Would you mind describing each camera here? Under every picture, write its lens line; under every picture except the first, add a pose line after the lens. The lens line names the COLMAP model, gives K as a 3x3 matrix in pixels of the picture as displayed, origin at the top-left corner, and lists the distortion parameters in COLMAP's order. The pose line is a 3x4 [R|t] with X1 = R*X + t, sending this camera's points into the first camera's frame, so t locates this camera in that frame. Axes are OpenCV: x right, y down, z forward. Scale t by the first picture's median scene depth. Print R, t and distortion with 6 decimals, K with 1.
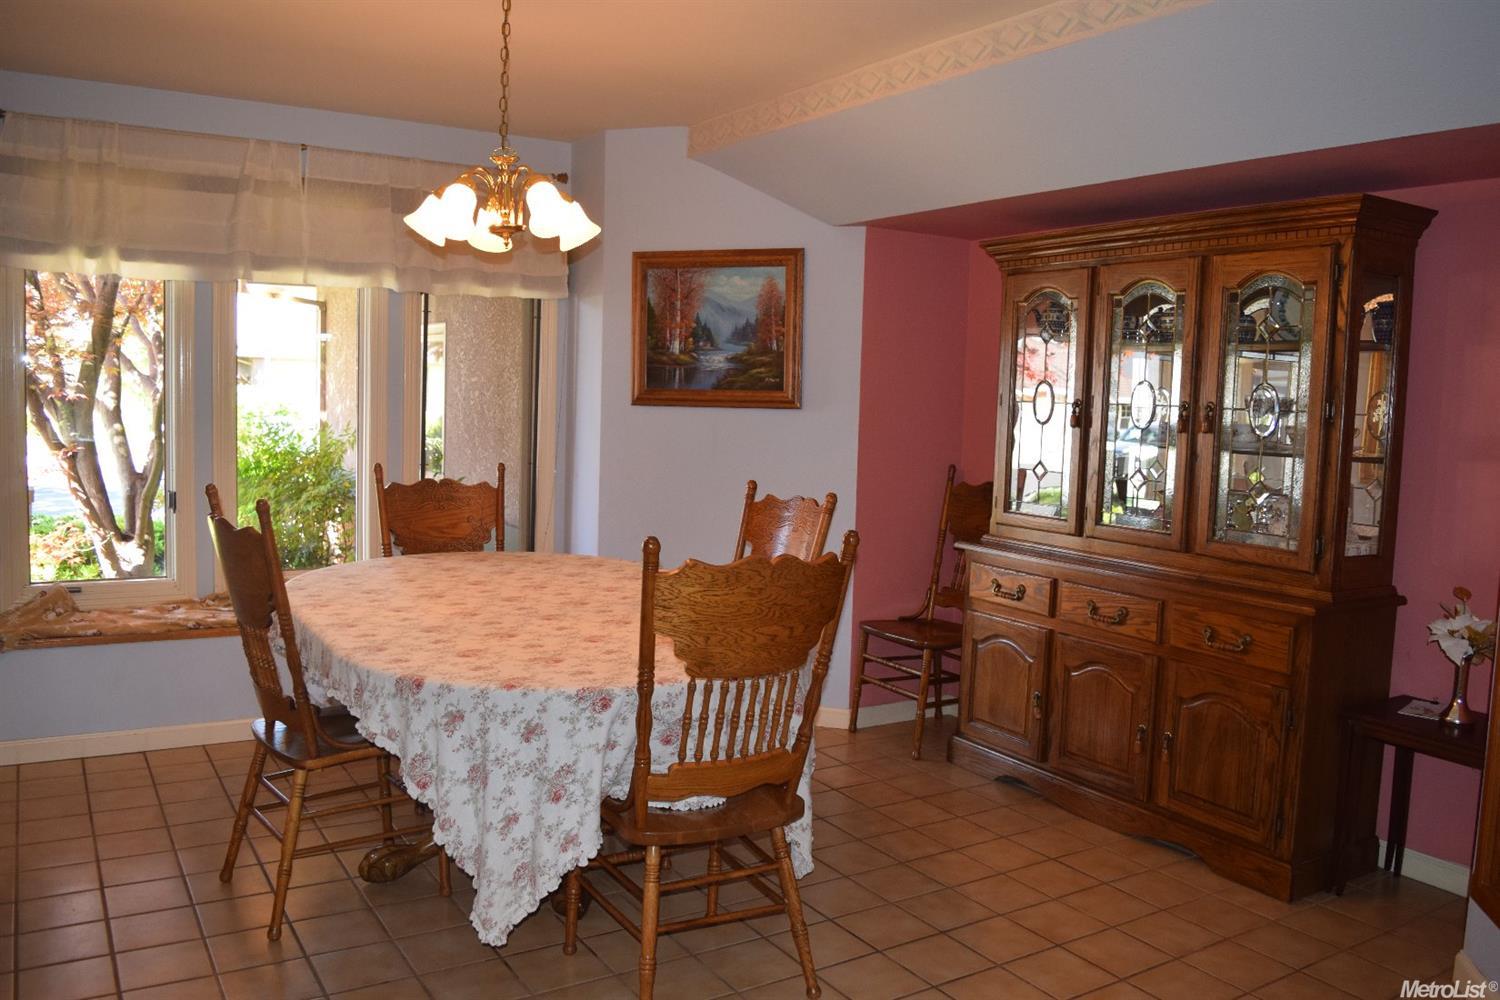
lens RADIAL K [[1172.2, 0, 750.0], [0, 1172.2, 500.0], [0, 0, 1]] dist [-0.086809, 0.007680]
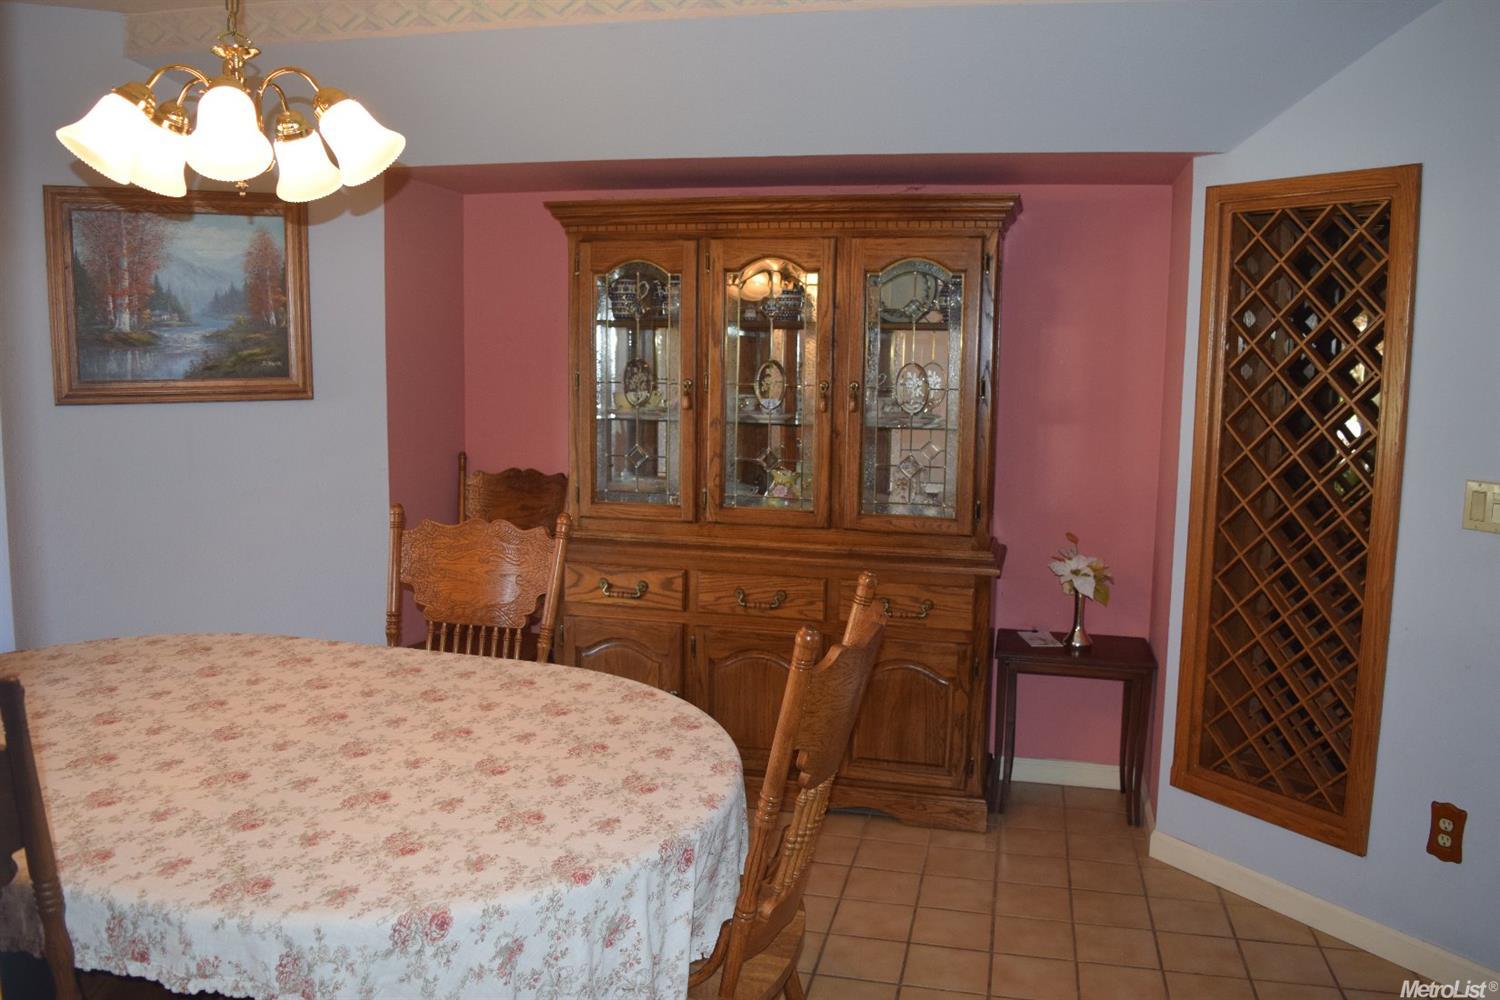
lens RADIAL K [[1172.2, 0, 750.0], [0, 1172.2, 500.0], [0, 0, 1]] dist [-0.086809, 0.007680]
pose [[0.715417, -0.109224, 0.690108, -0.397371], [0.071821, 0.993970, 0.082861, -0.072687], [-0.694997, -0.009716, 0.718947, 0.314378]]
